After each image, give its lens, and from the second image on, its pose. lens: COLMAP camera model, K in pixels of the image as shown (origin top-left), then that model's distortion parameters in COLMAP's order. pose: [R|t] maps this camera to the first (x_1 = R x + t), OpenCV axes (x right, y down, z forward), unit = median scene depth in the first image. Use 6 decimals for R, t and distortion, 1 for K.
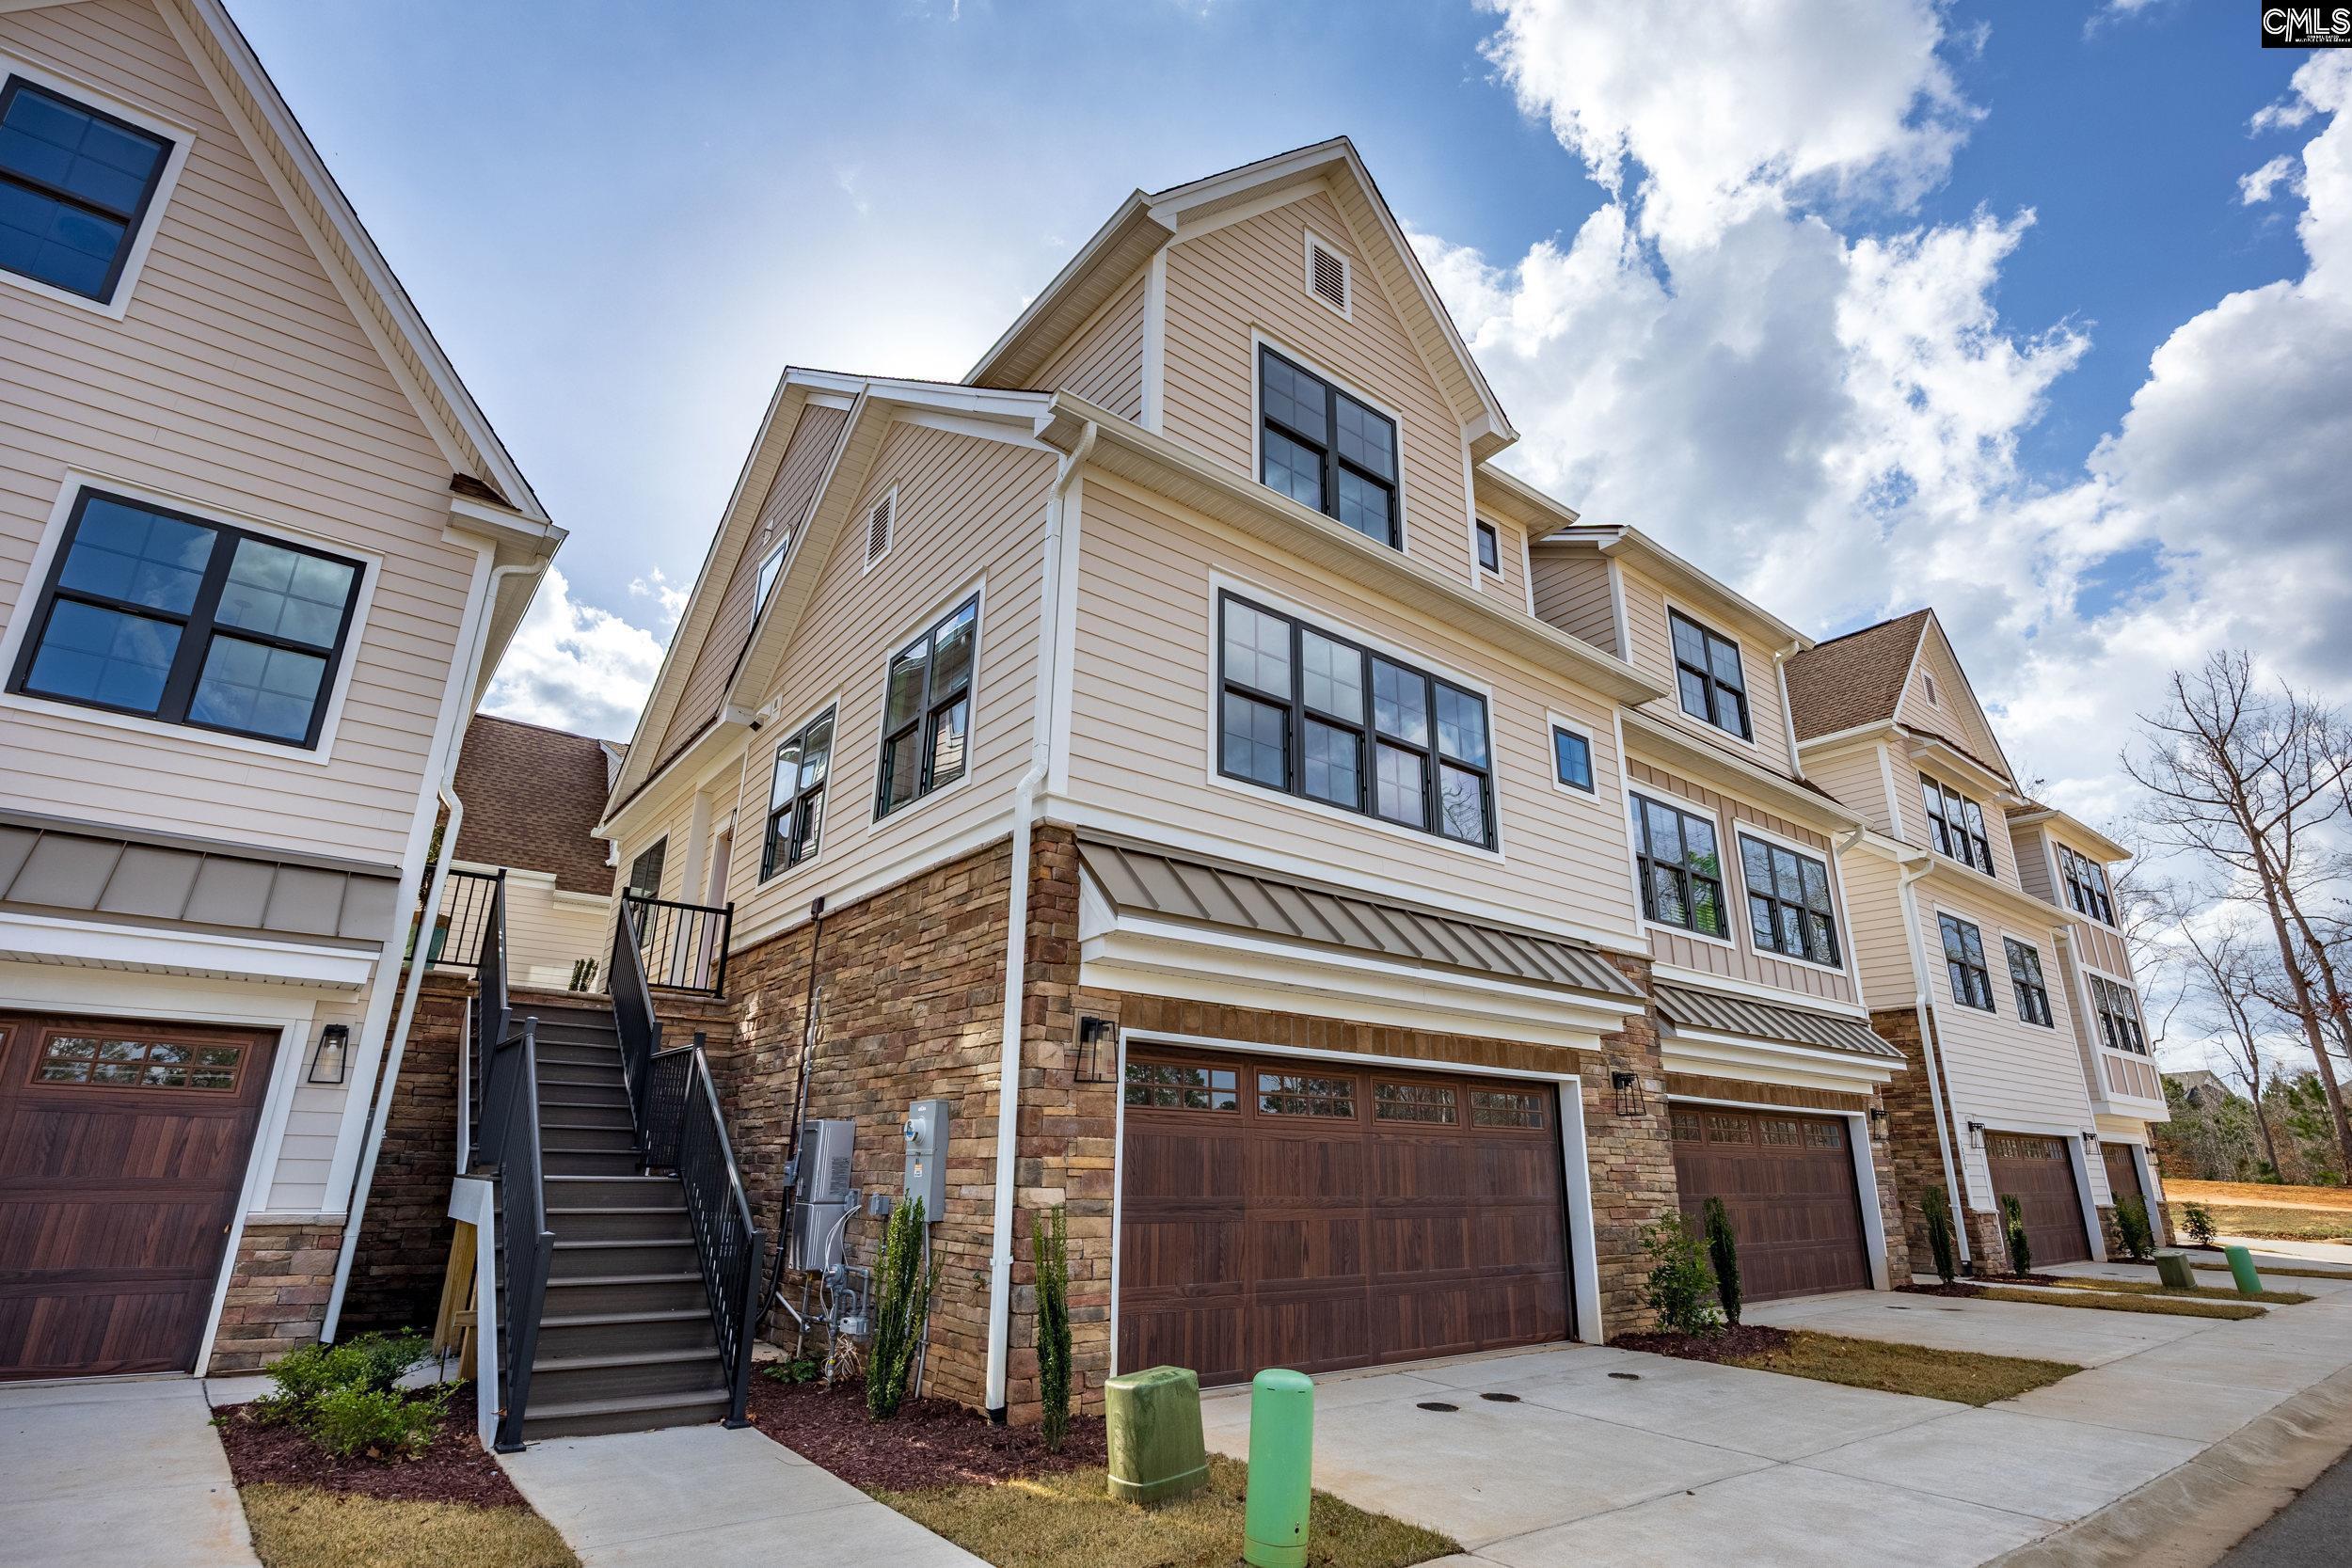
lens RADIAL K [[1134.5, 0, 1184.8], [0, 1134.5, 790.9], [0, 0, 1]] dist [-0.014354, 0.001019]
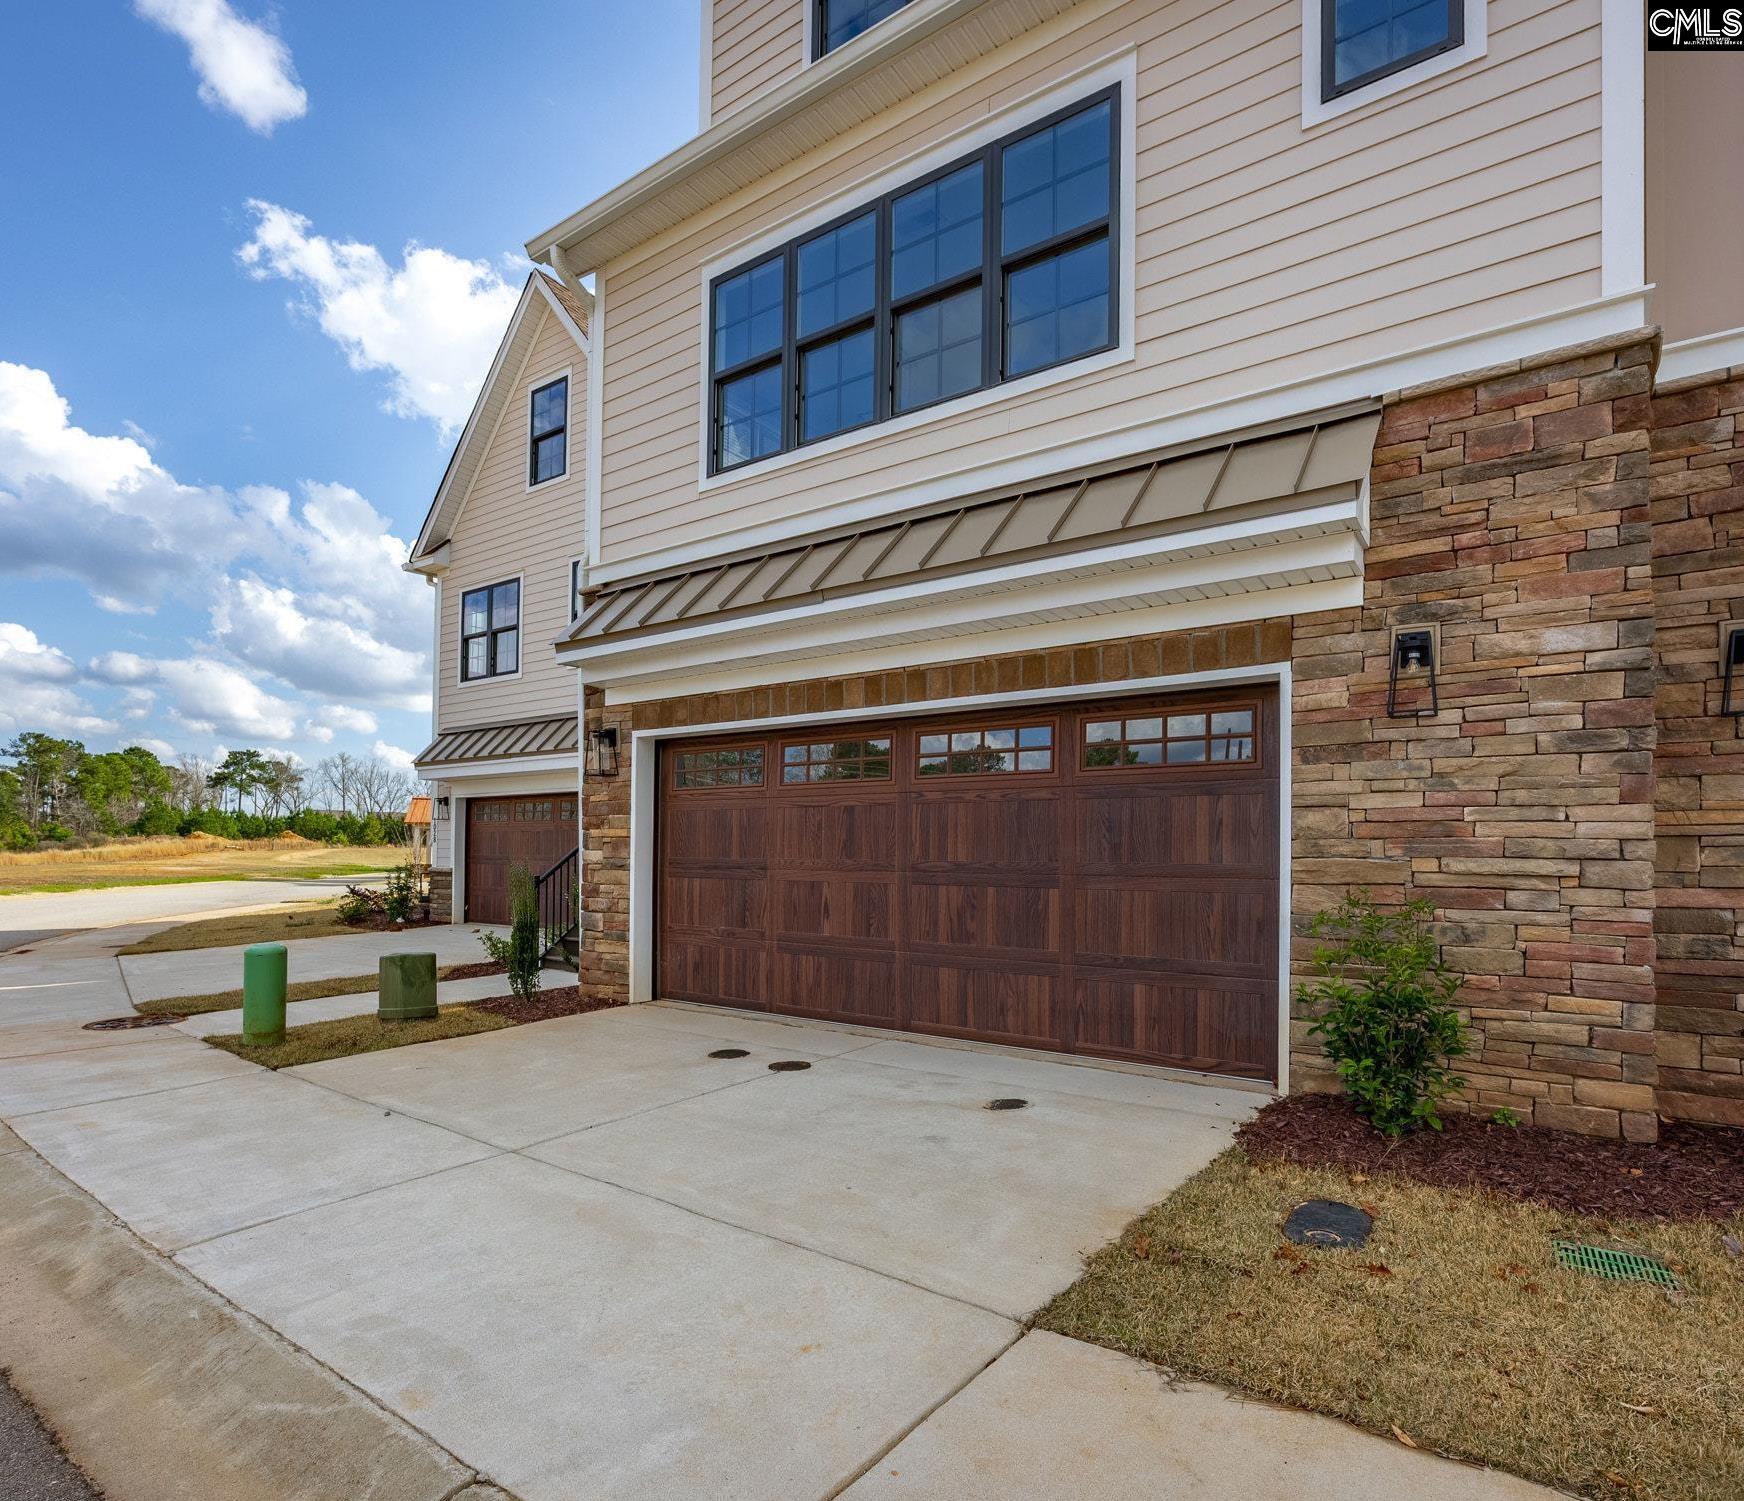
lens RADIAL K [[956.5, 0, 873.9], [0, 956.5, 842.5], [0, 0, 1]] dist [0.001057, 0.001070]
pose [[0.278057, -0.026237, -0.960206, 0.862833], [0.302213, 0.951253, 0.061523, 0.282585], [0.911785, -0.307293, 0.272432, 0.752911]]
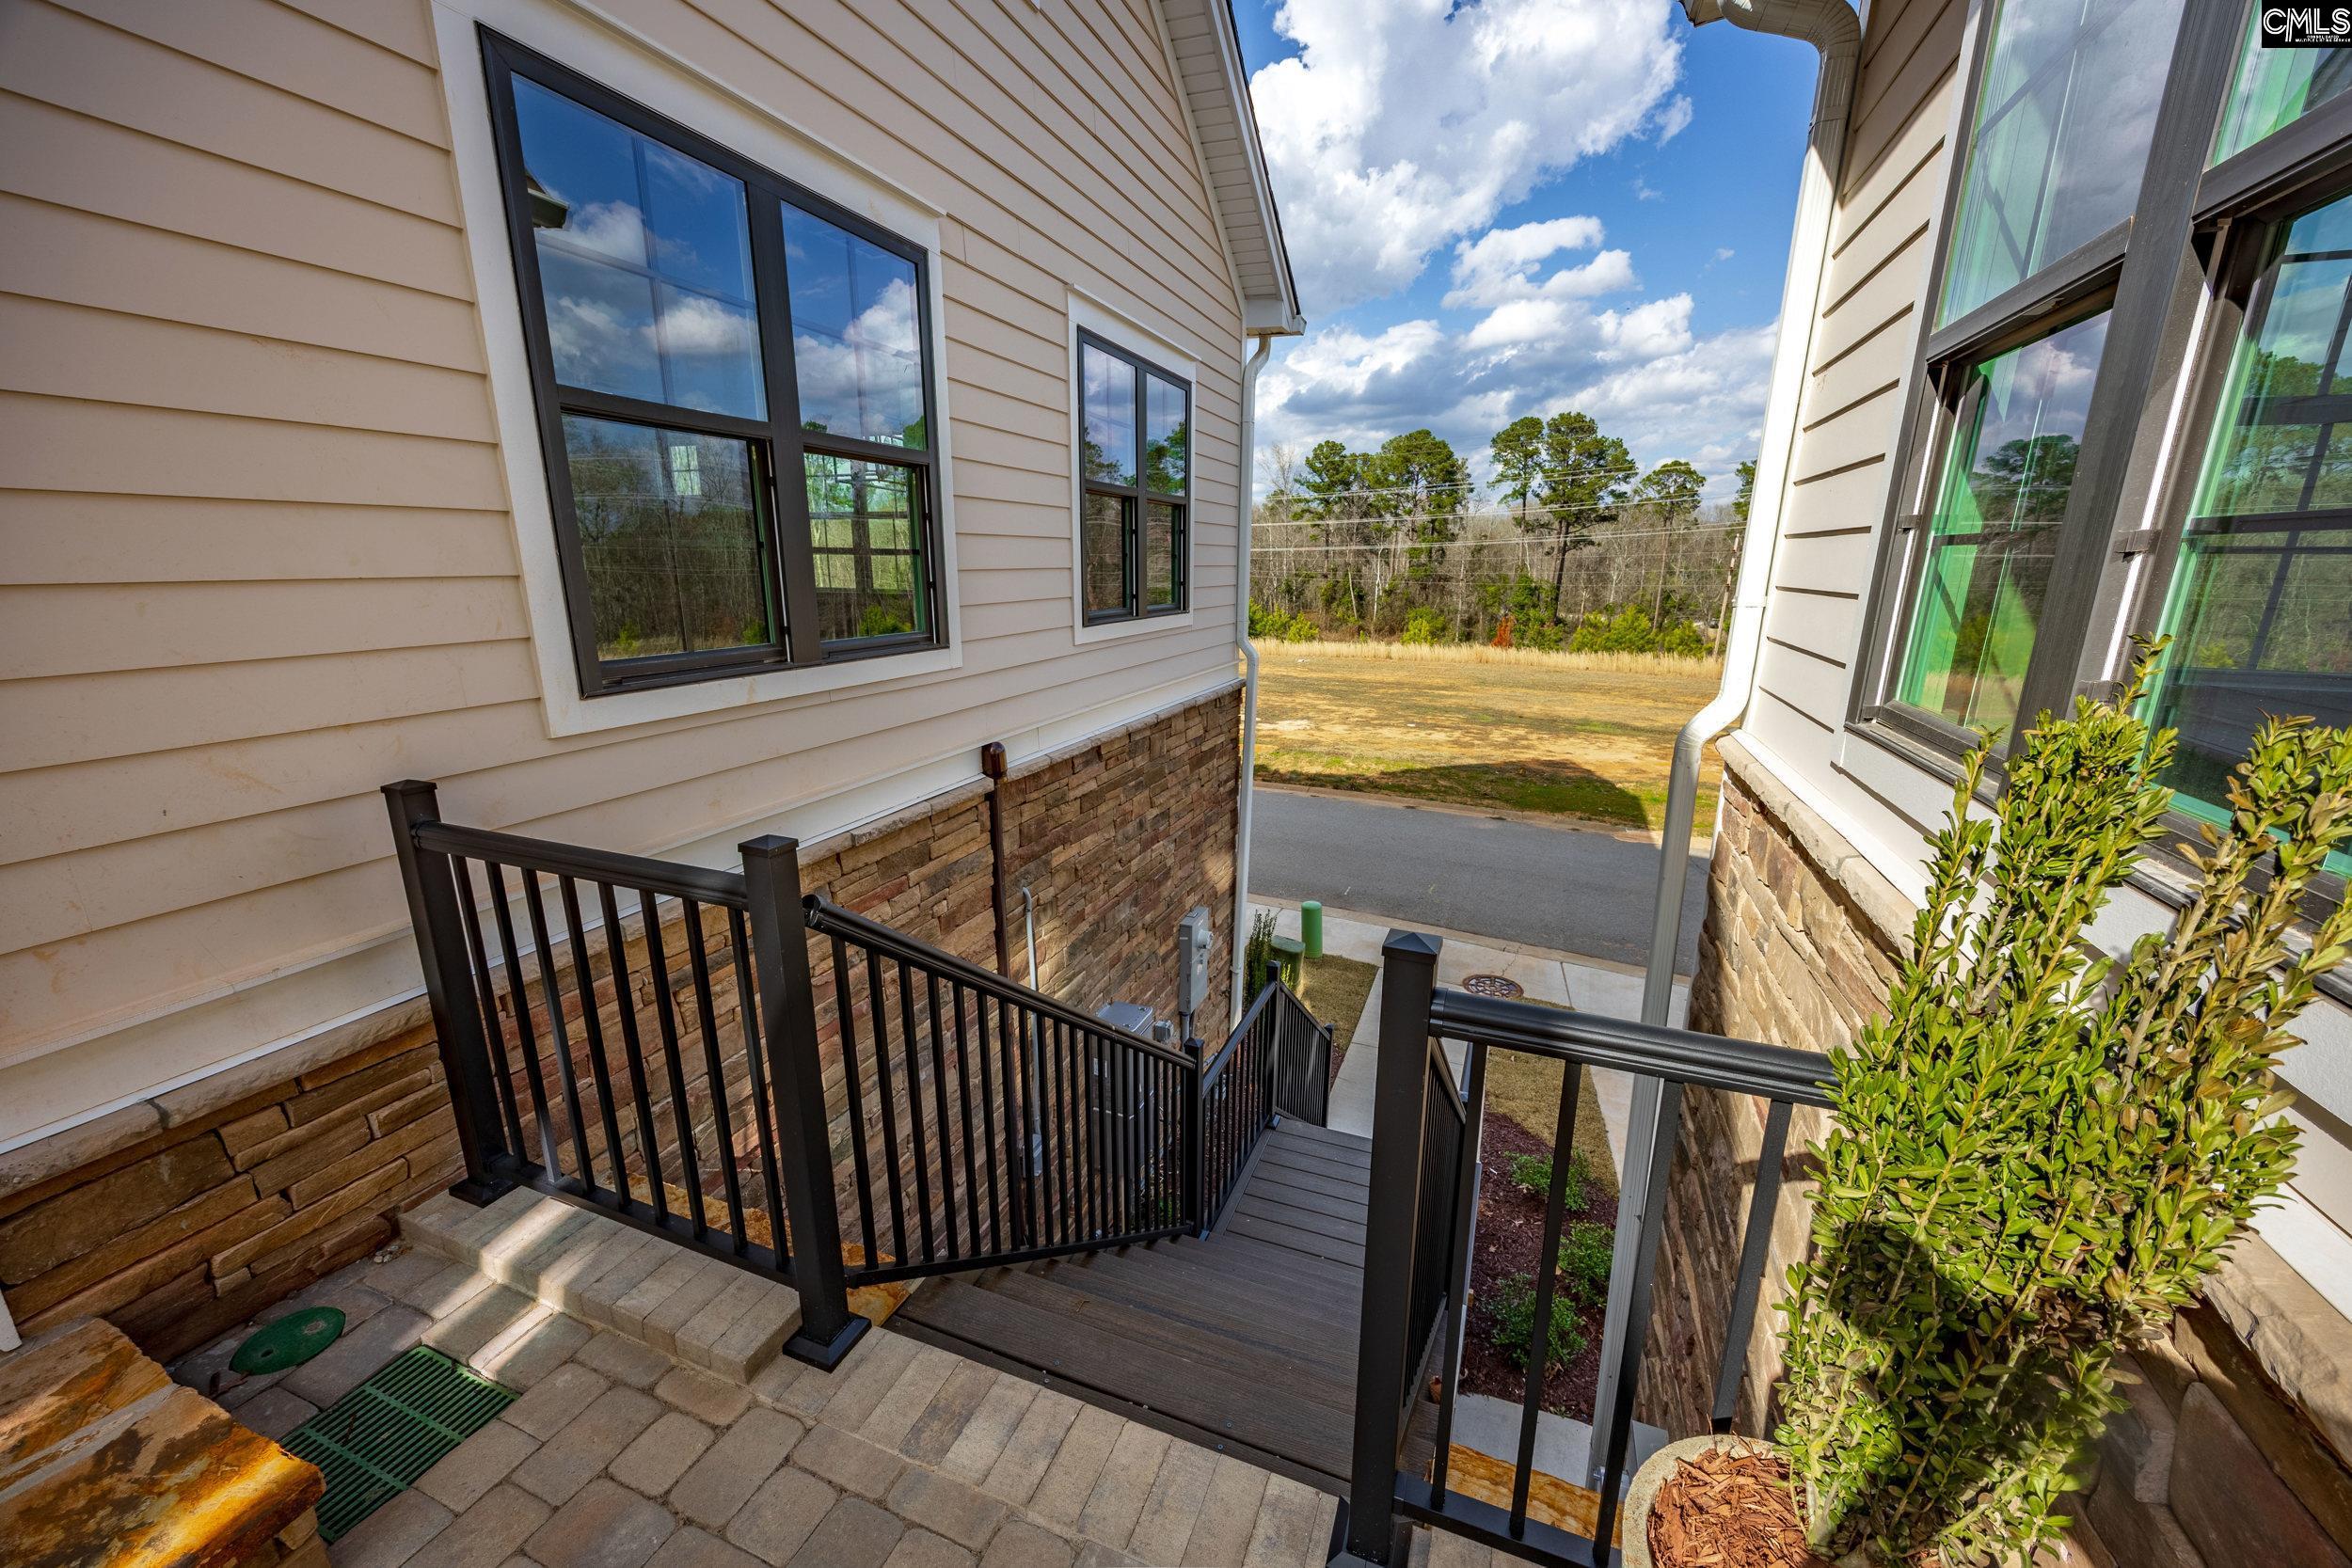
lens RADIAL K [[901.9, 0, 1182.2], [0, 901.9, 791.7], [0, 0, 1]] dist [-0.000339, -0.000269]
pose [[-0.505511, -0.236135, 0.829879, -0.837763], [-0.289840, 0.952404, 0.094445, 0.058305], [-0.812681, -0.192789, -0.549892, 1.340974]]
